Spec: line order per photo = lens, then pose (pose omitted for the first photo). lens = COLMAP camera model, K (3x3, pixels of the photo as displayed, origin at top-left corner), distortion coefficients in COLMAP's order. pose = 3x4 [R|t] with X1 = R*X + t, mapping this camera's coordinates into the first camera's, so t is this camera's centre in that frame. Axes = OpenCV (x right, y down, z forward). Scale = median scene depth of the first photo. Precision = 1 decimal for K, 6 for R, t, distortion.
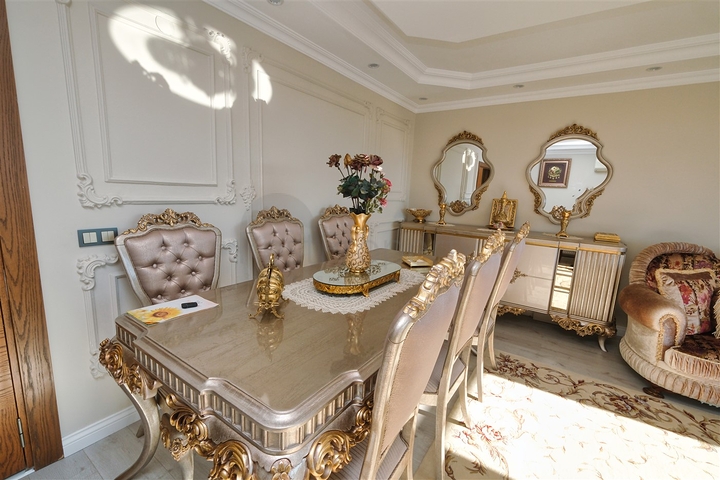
lens RADIAL K [[312.7, 0, 359.9], [0, 312.7, 242.7], [0, 0, 1]] dist [-0.001245, -0.000247]
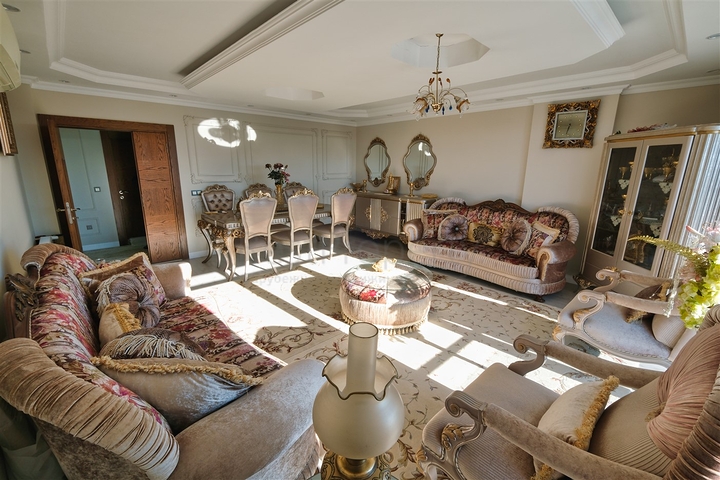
lens RADIAL K [[309.7, 0, 356.5], [0, 309.7, 238.8], [0, 0, 1]] dist [-0.003377, -0.000509]
pose [[0.972910, 0.020519, -0.230273, 1.211882], [-0.007502, 0.998331, 0.057265, 0.205431], [0.231063, -0.053986, 0.971440, -1.397765]]
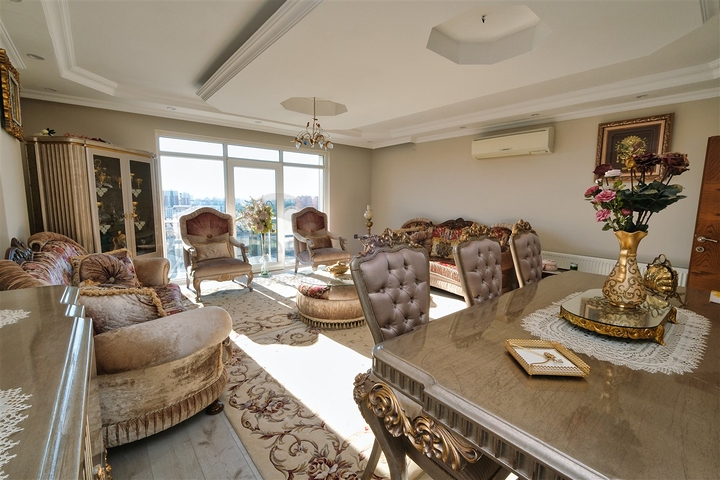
lens RADIAL K [[315.6, 0, 359.6], [0, 315.6, 237.4], [0, 0, 1]] dist [-0.003853, -0.000397]
pose [[-0.959233, -0.091670, 0.267337, 0.403493], [-0.010444, 0.956785, 0.290610, -0.273222], [-0.282424, 0.275971, -0.918737, 1.778064]]
